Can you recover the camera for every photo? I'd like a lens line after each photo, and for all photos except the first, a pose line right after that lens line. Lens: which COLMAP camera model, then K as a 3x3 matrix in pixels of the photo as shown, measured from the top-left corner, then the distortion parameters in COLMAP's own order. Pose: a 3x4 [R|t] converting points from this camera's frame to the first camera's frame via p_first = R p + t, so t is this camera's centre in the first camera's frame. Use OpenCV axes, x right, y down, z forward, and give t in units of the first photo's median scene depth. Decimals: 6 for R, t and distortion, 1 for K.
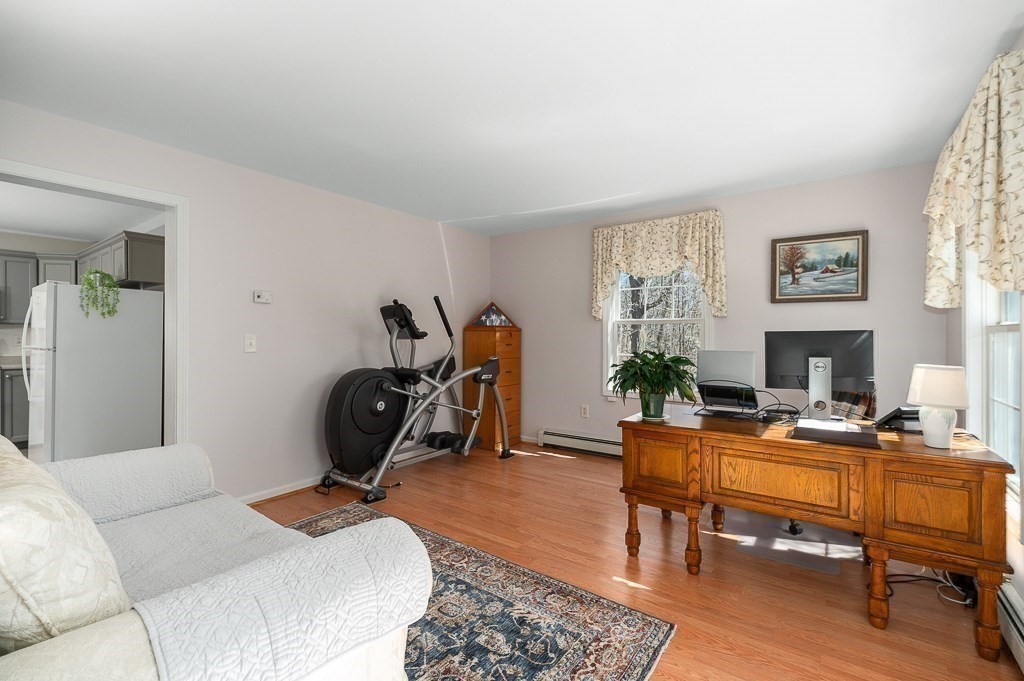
lens RADIAL K [[445.4, 0, 512.8], [0, 445.4, 335.8], [0, 0, 1]] dist [0.000080, -0.000312]
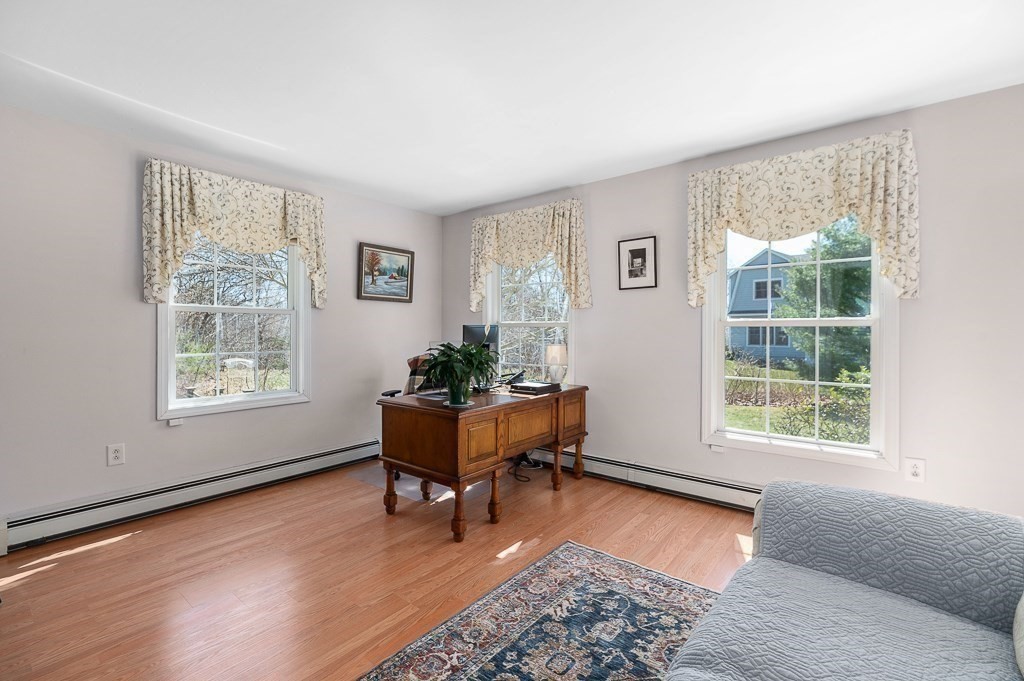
lens RADIAL K [[445.4, 0, 511.3], [0, 445.4, 337.2], [0, 0, 1]] dist [0.000080, -0.000312]
pose [[0.059637, -0.019678, 0.998026, -0.539350], [-0.002262, 0.999800, 0.019848, -0.001354], [-0.998218, -0.003441, 0.059580, 0.590833]]
